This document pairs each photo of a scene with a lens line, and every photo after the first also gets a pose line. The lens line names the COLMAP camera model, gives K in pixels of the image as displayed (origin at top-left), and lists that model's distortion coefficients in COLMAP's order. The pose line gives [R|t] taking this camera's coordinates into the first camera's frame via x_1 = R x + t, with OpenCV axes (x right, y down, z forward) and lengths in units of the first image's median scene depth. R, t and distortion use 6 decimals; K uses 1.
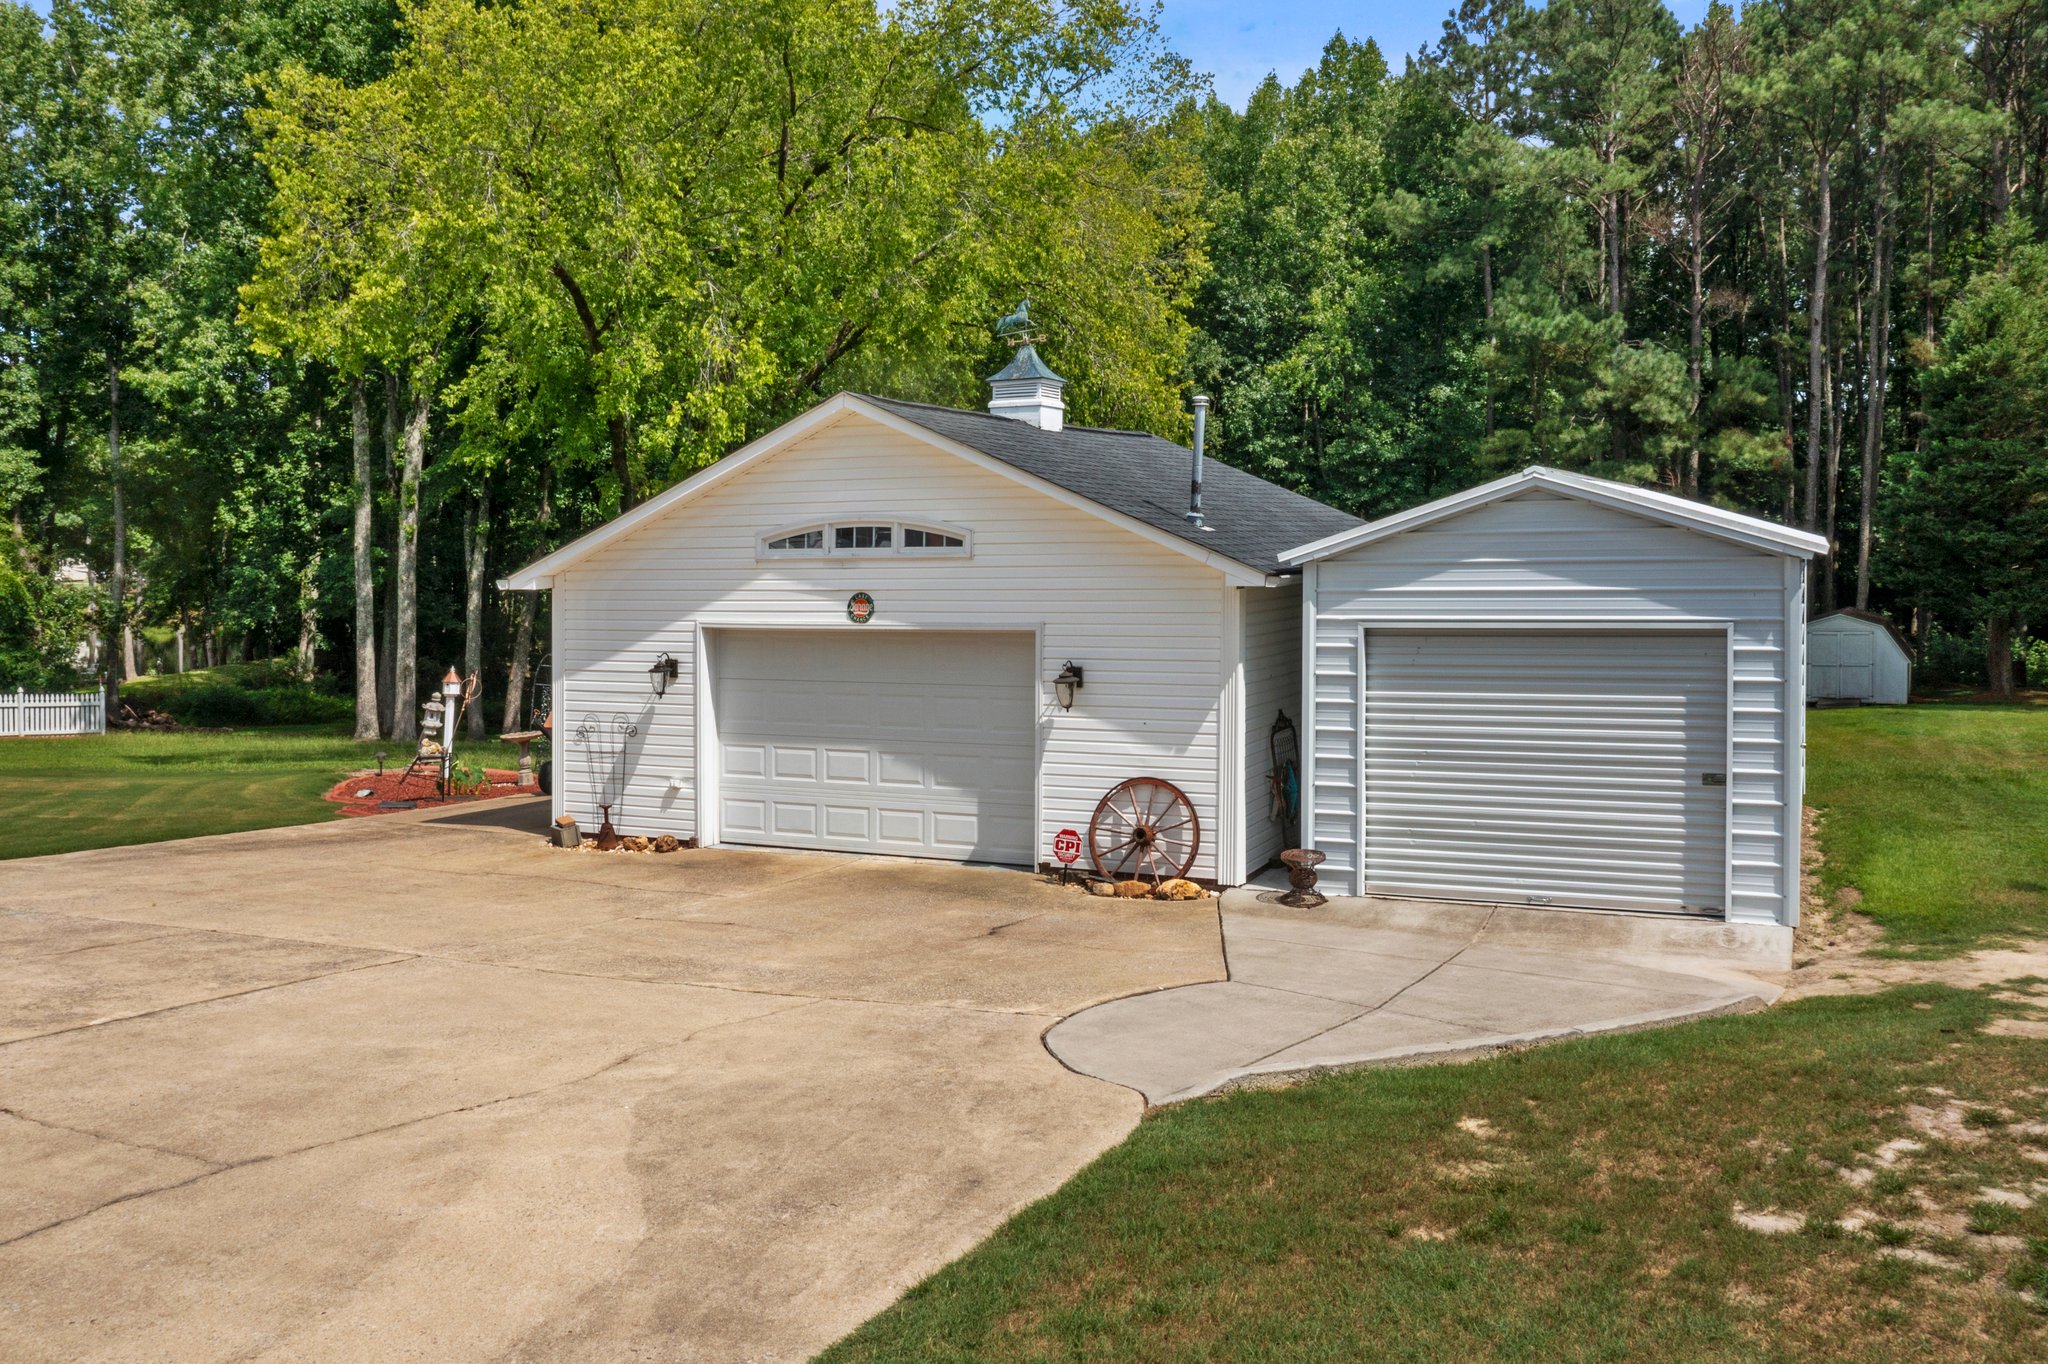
lens RADIAL K [[1736.6, 0, 990.8], [0, 1736.6, 562.9], [0, 0, 1]] dist [-0.008437, 0.001170]
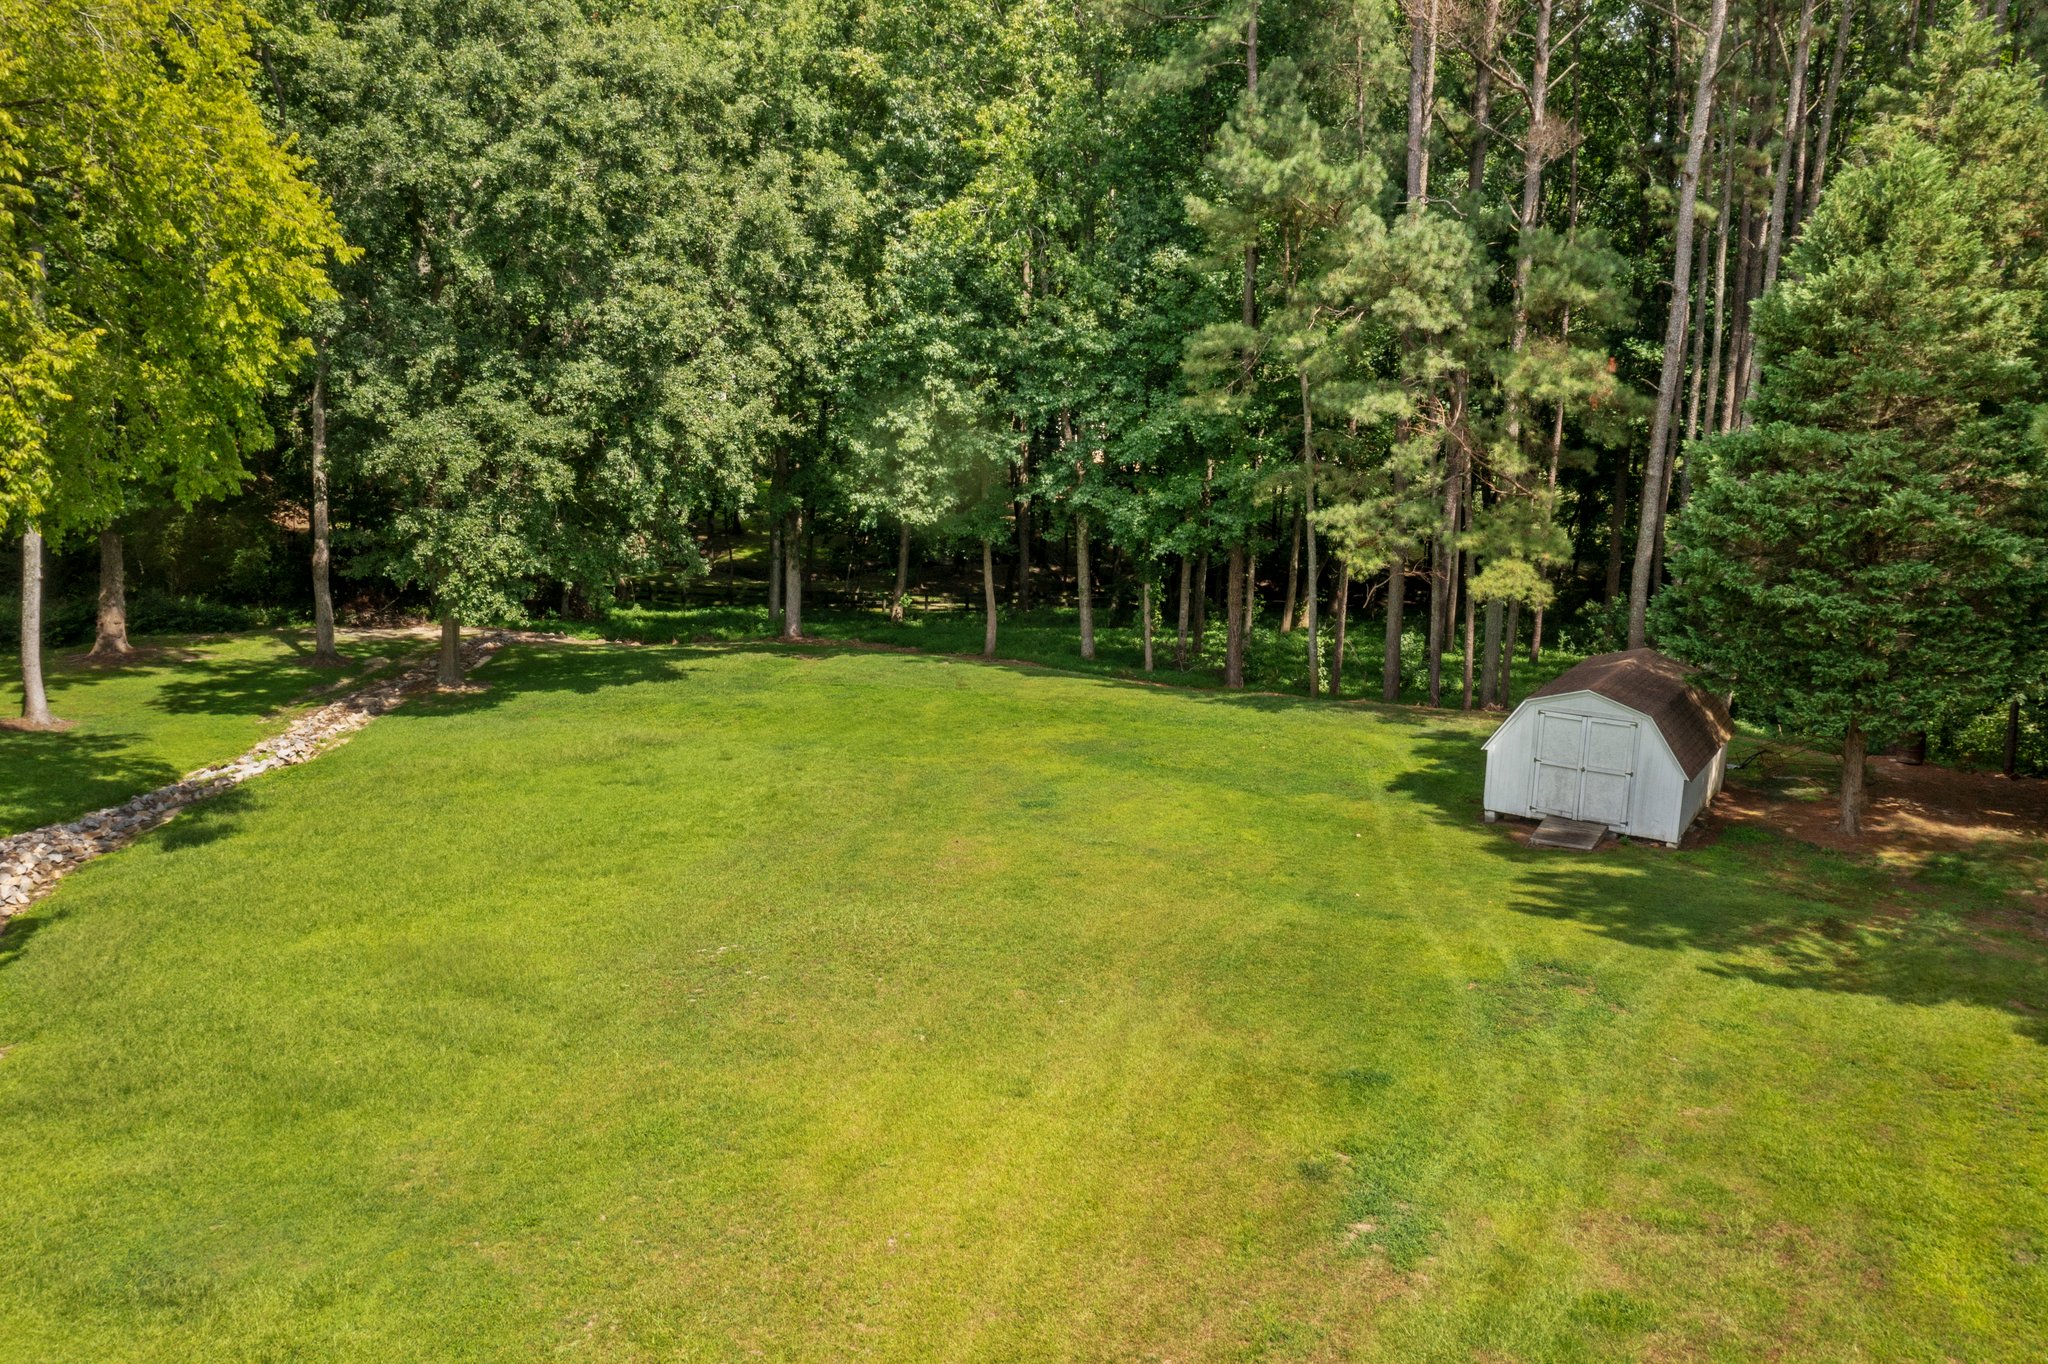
lens RADIAL K [[1682.5, 0, 976.1], [0, 1682.5, 658.2], [0, 0, 1]] dist [-0.004452, -0.004924]
pose [[0.997450, 0.042523, -0.057309, 0.979793], [-0.031208, 0.982136, 0.185568, -0.271149], [0.064176, -0.183306, 0.980959, 1.286413]]
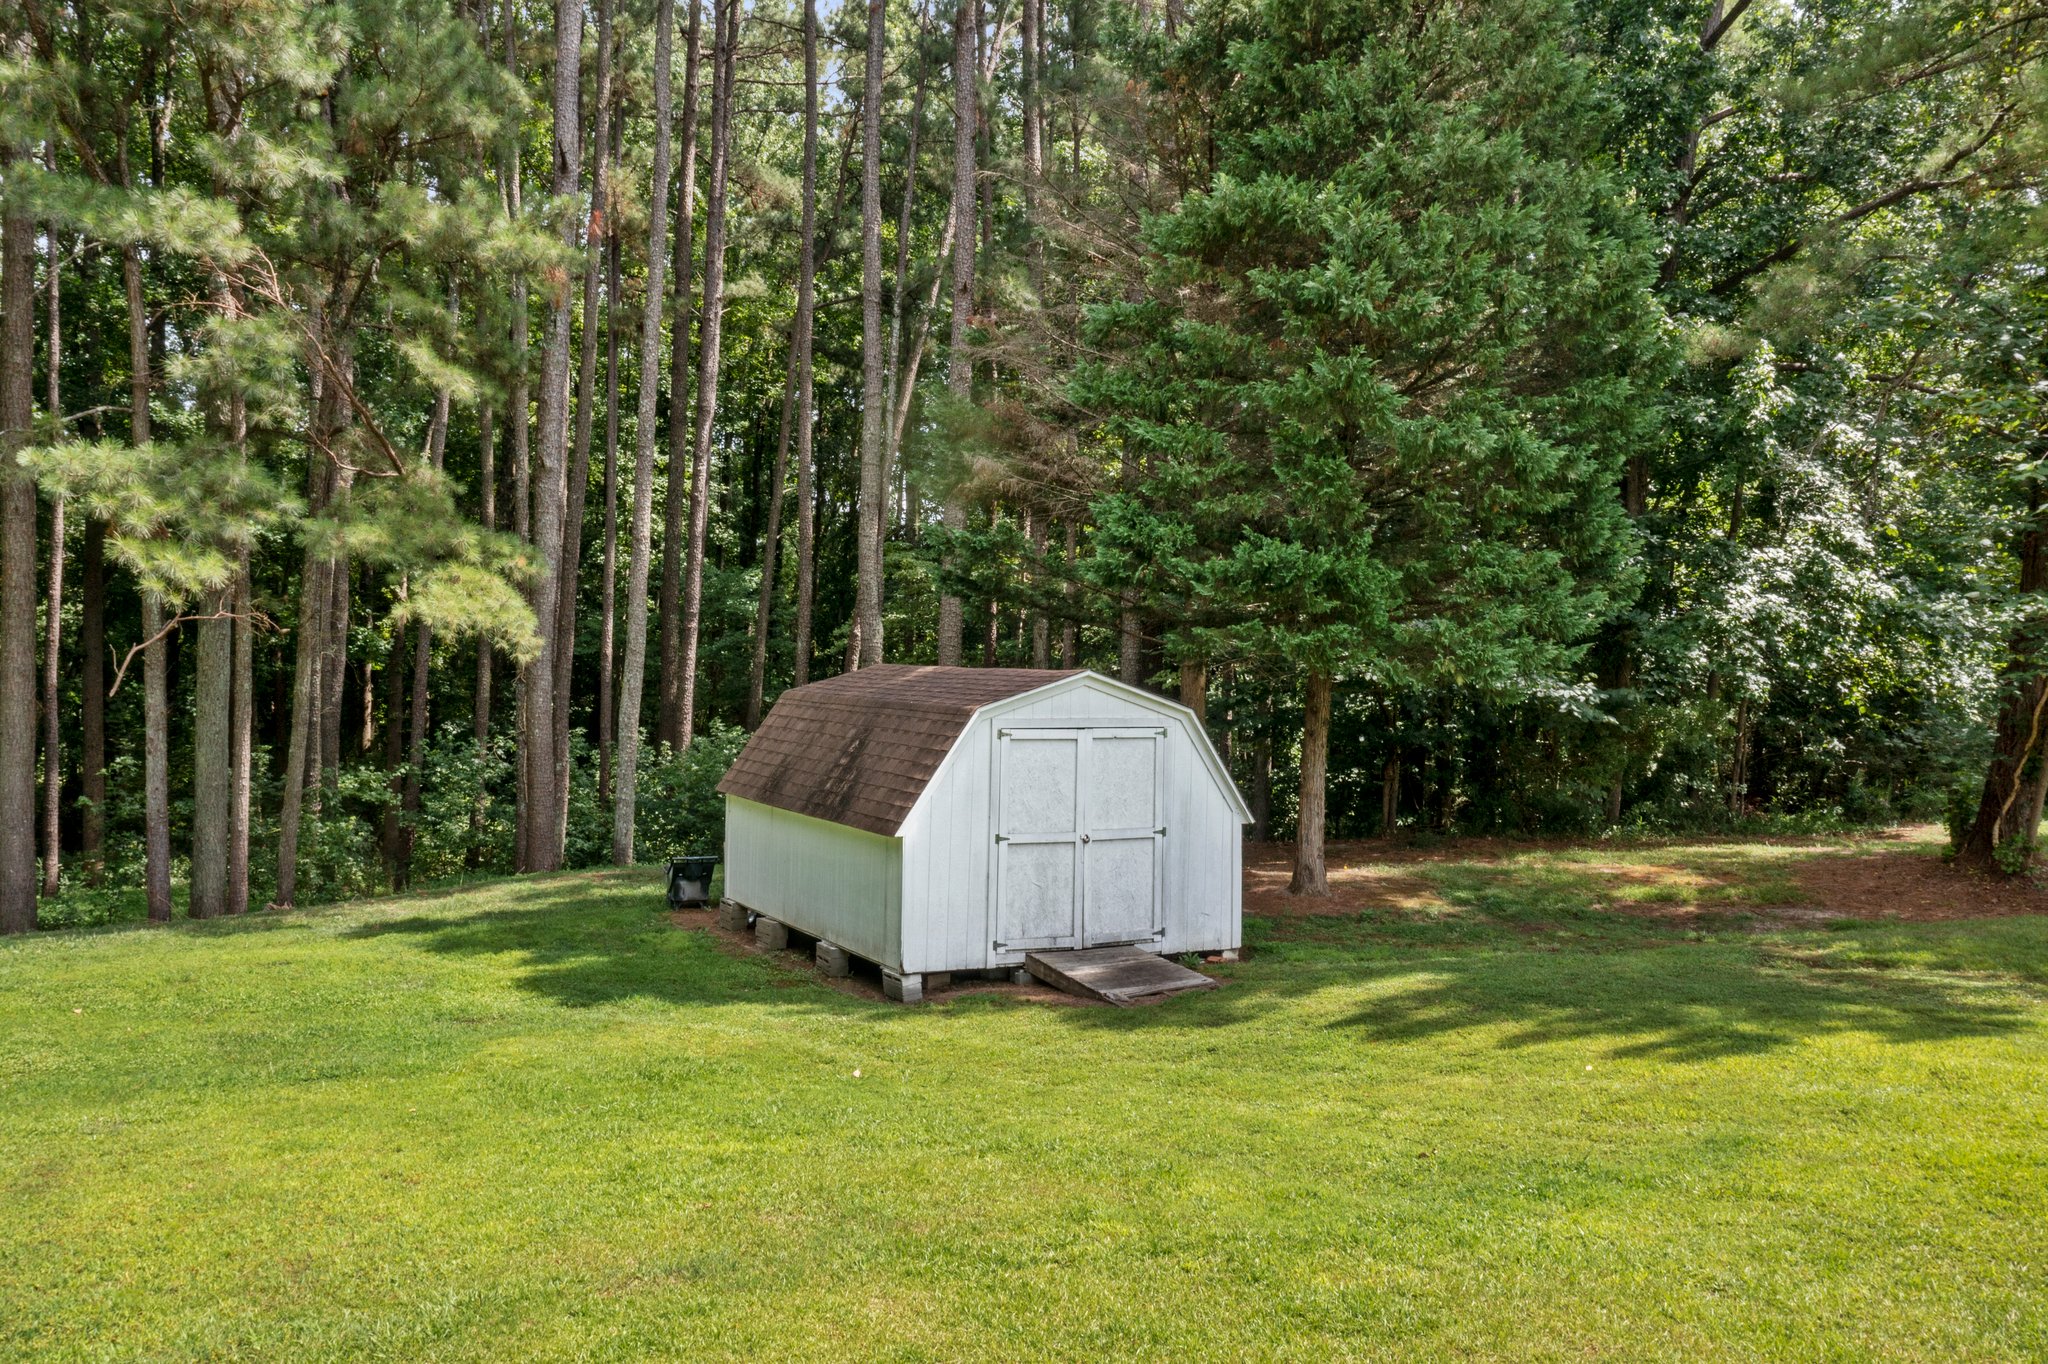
lens RADIAL K [[1642.7, 0, 1035.1], [0, 1642.7, 674.4], [0, 0, 1]] dist [-0.004676, -0.007610]
pose [[0.511127, 0.026407, 0.859100, 0.775239], [-0.009229, 0.999639, -0.025236, 0.124943], [-0.859456, 0.004971, 0.511186, 2.765674]]
